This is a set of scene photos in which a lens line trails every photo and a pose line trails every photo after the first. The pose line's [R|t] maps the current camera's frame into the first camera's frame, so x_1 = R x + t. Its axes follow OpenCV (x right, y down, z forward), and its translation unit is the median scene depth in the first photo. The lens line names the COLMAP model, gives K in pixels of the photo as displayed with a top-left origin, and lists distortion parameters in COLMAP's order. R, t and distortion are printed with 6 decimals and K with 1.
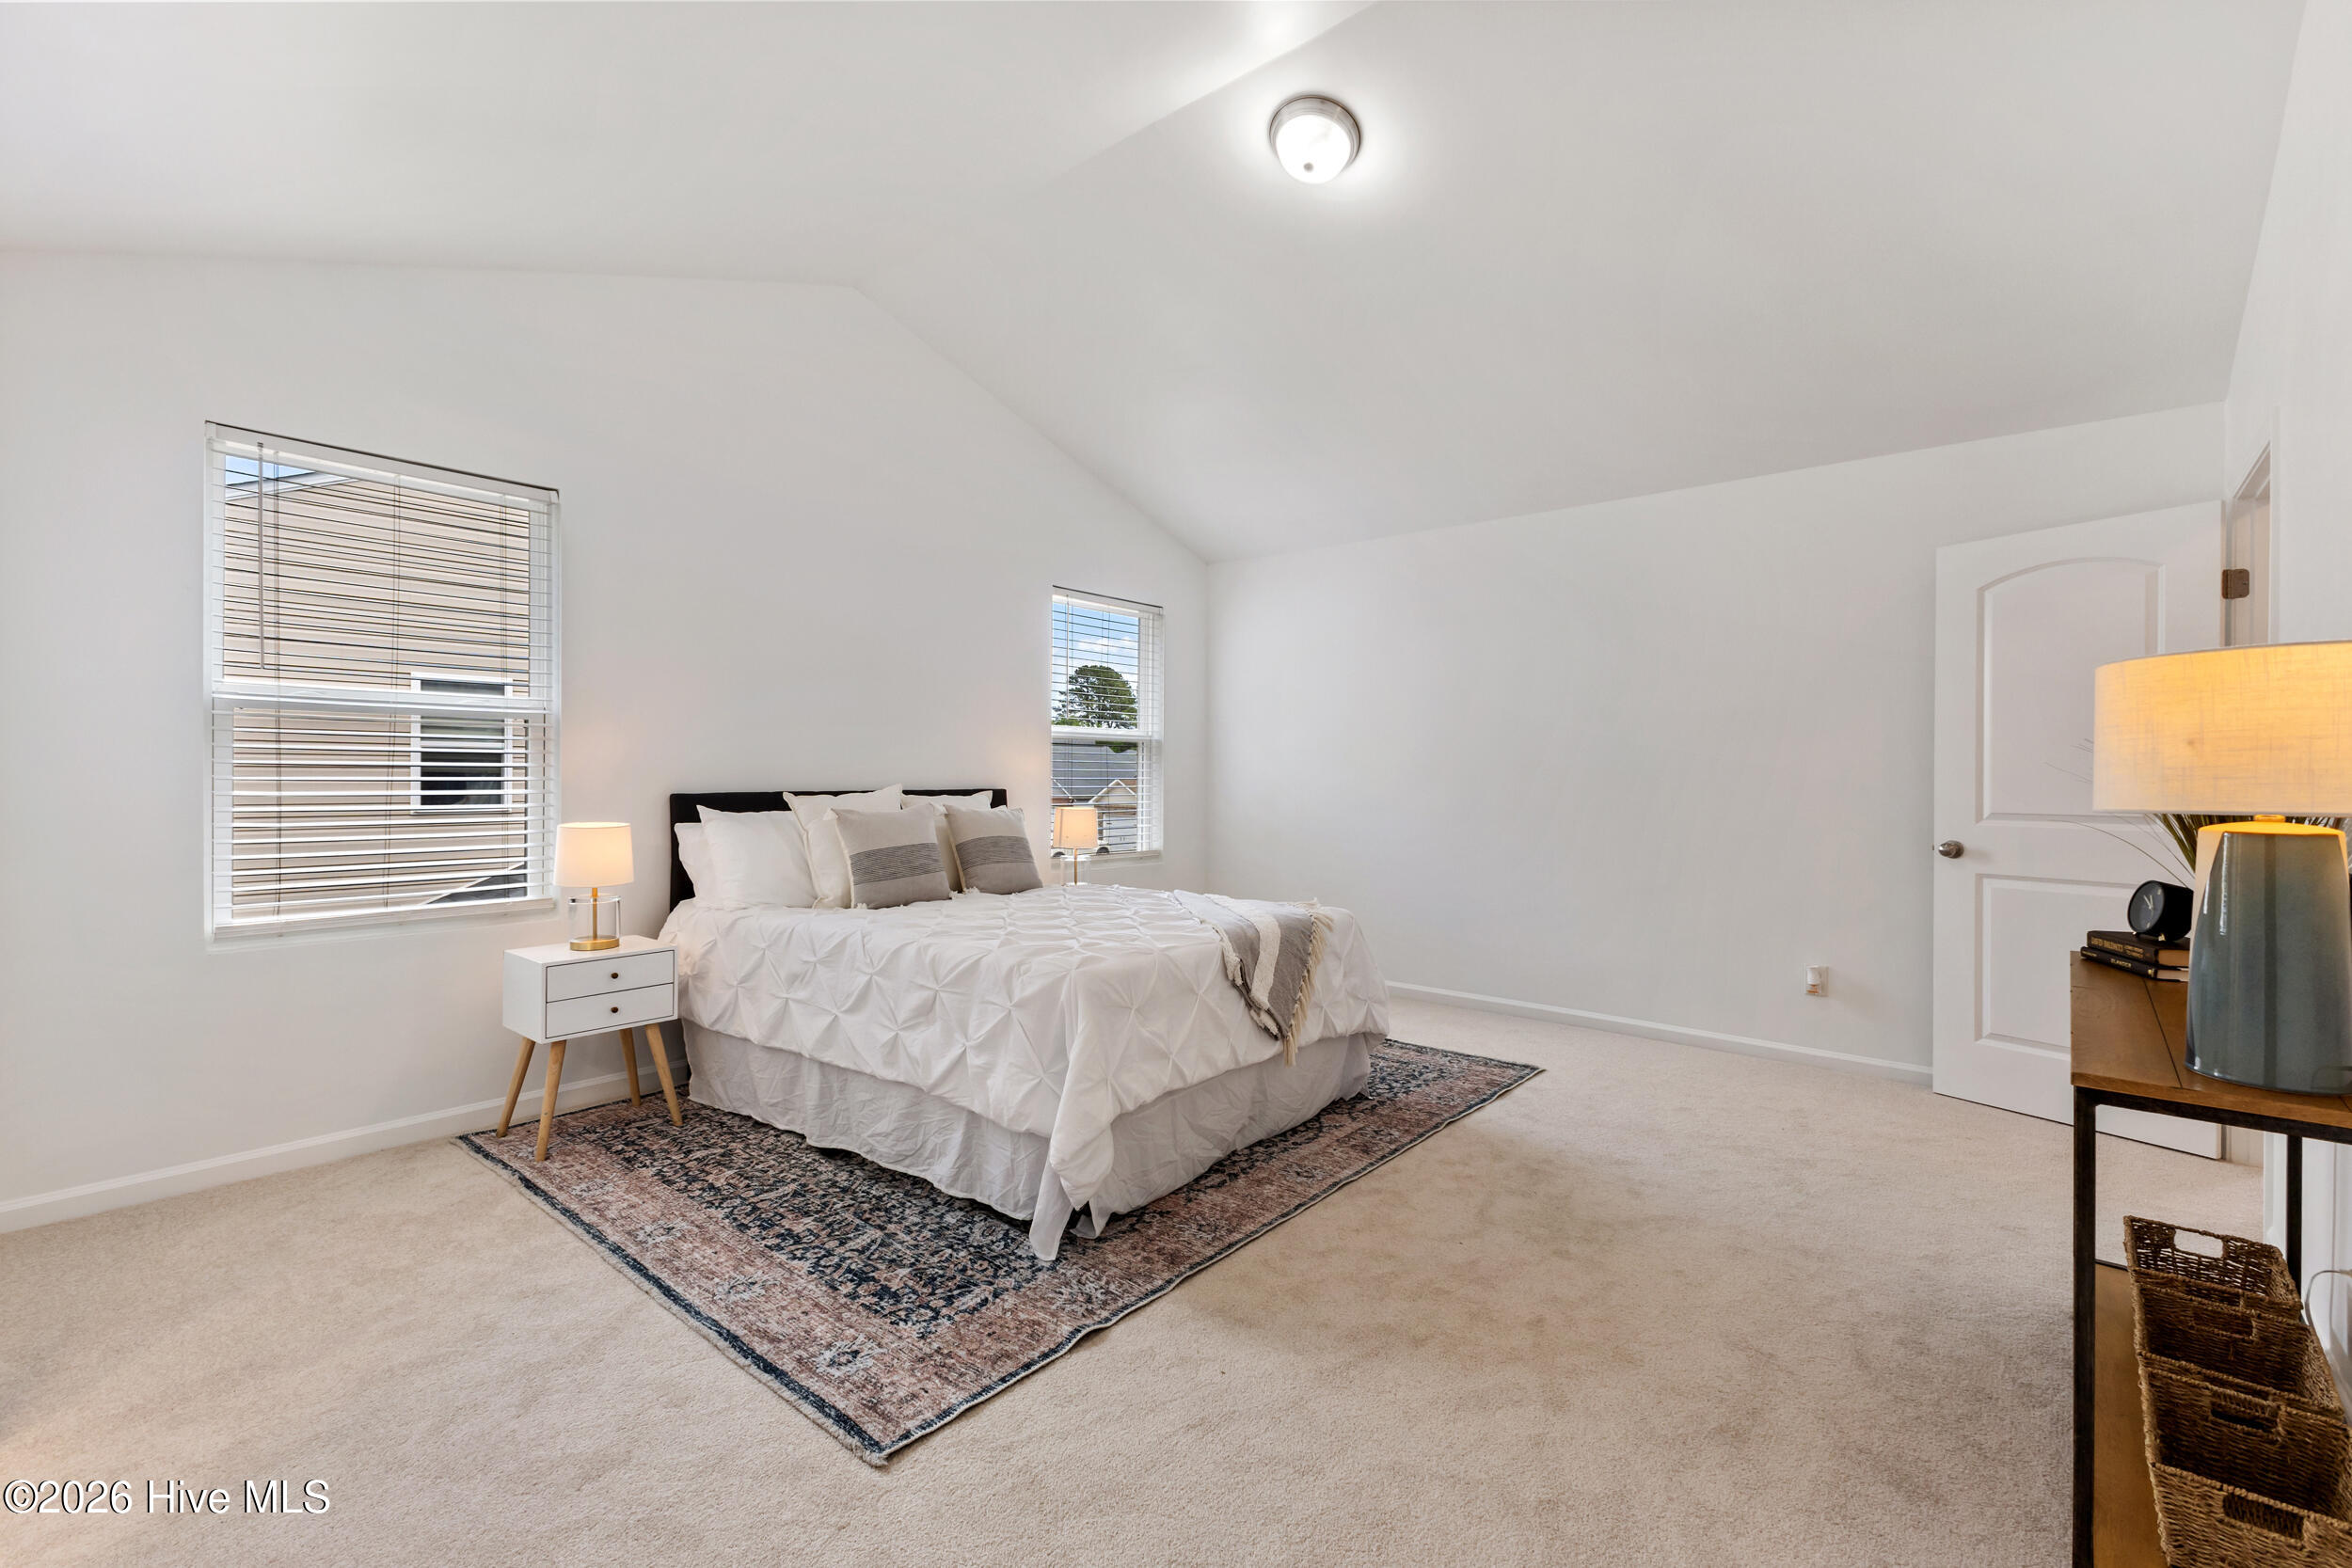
lens RADIAL K [[1022.0, 0, 1174.7], [0, 1022.0, 778.5], [0, 0, 1]] dist [0.010430, -0.000492]
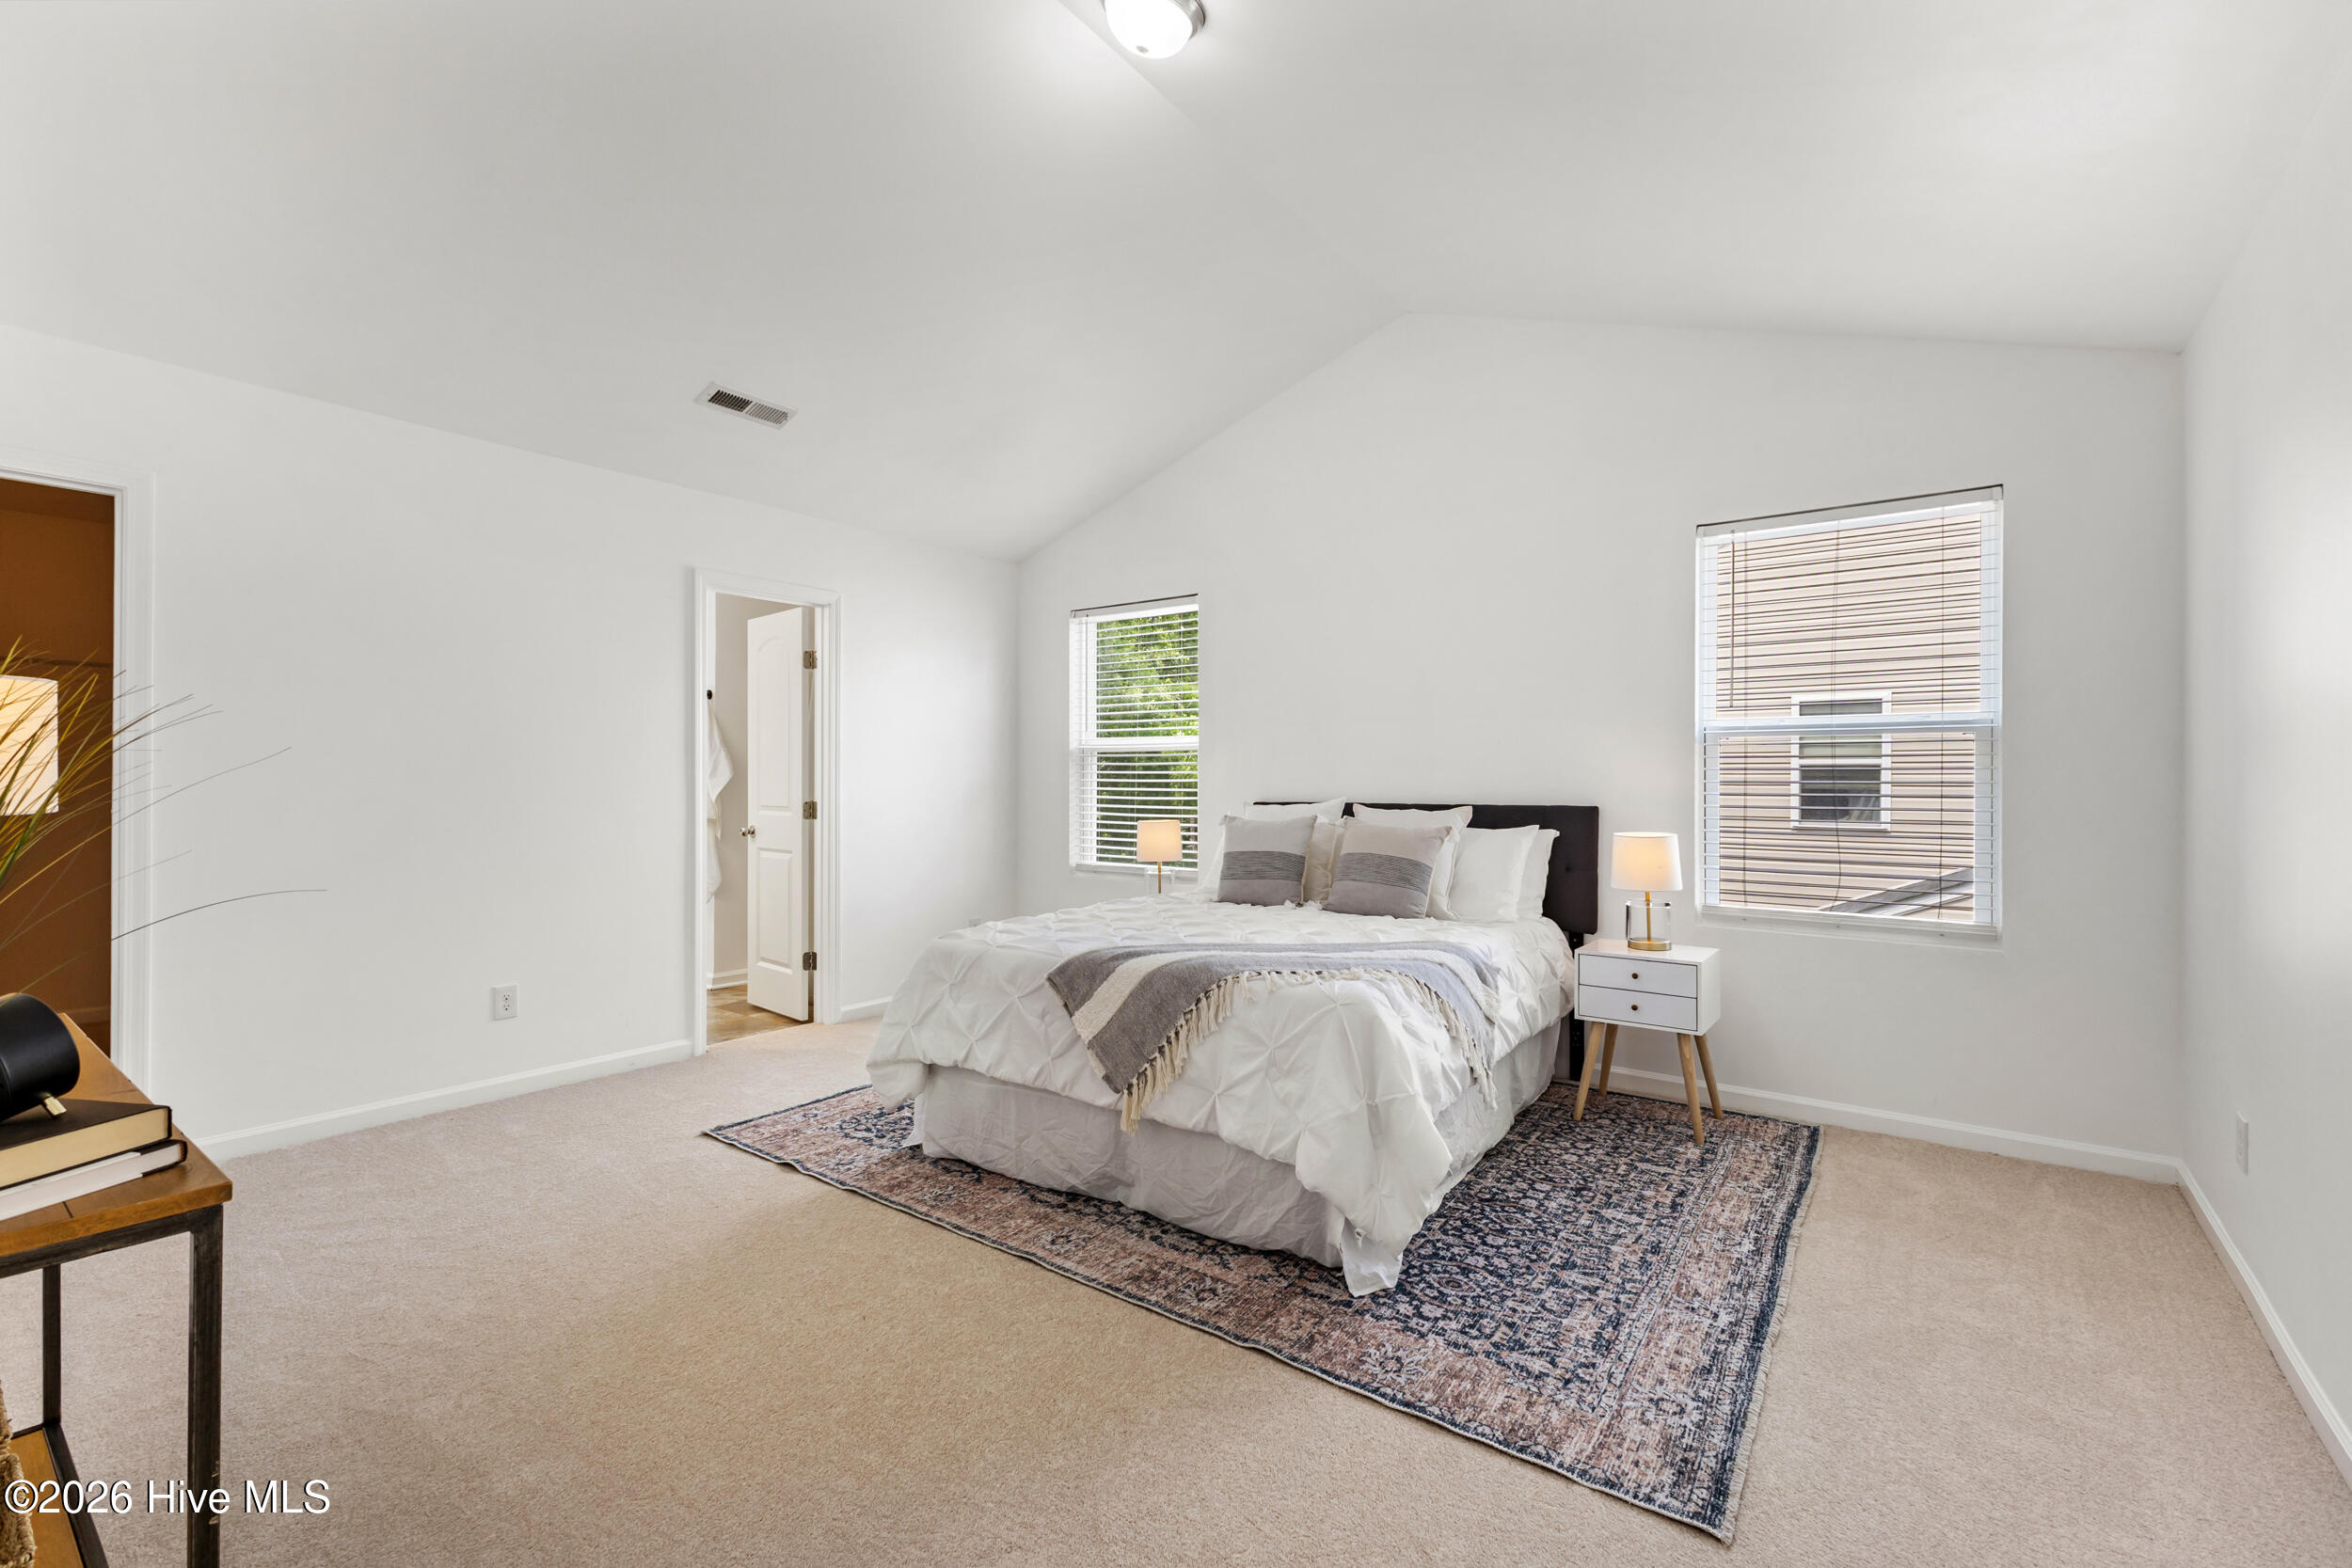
lens RADIAL K [[1011.3, 0, 1176.0], [0, 1011.3, 779.8], [0, 0, 1]] dist [0.008220, -0.000937]
pose [[0.062086, -0.010922, -0.998011, 0.897397], [-0.011109, 0.999871, -0.011634, 0.004243], [0.998009, 0.011809, 0.061957, 0.936469]]
